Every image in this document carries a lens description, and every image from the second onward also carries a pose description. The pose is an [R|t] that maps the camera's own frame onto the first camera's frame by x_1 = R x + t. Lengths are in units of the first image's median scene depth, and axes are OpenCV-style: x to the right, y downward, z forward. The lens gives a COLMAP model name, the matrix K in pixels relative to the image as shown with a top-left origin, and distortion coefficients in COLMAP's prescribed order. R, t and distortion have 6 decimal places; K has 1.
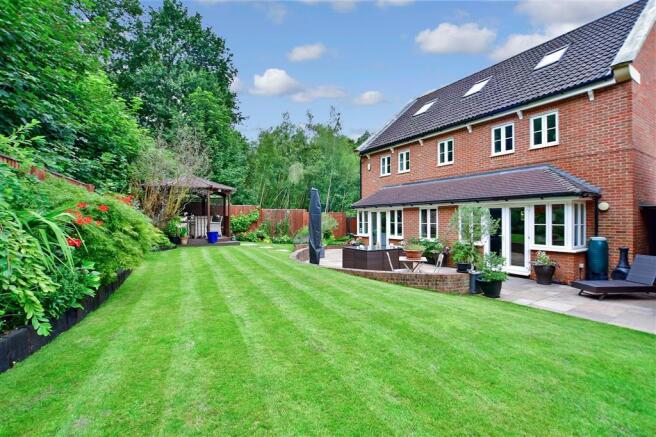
lens RADIAL K [[291.9, 0, 328.2], [0, 291.9, 219.2], [0, 0, 1]] dist [-0.030635, 0.001623]
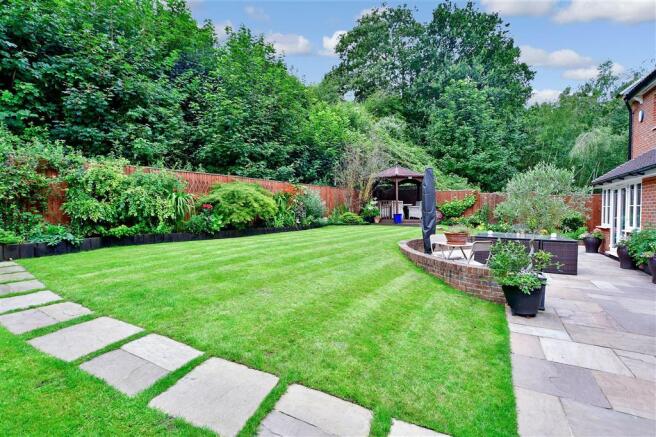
lens RADIAL K [[291.9, 0, 328.2], [0, 291.9, 217.1], [0, 0, 1]] dist [-0.030635, 0.001623]
pose [[0.491052, 0.023083, -0.870824, 0.357592], [-0.004051, 0.999699, 0.024215, 0.021712], [0.871121, -0.008363, 0.490998, 0.142108]]
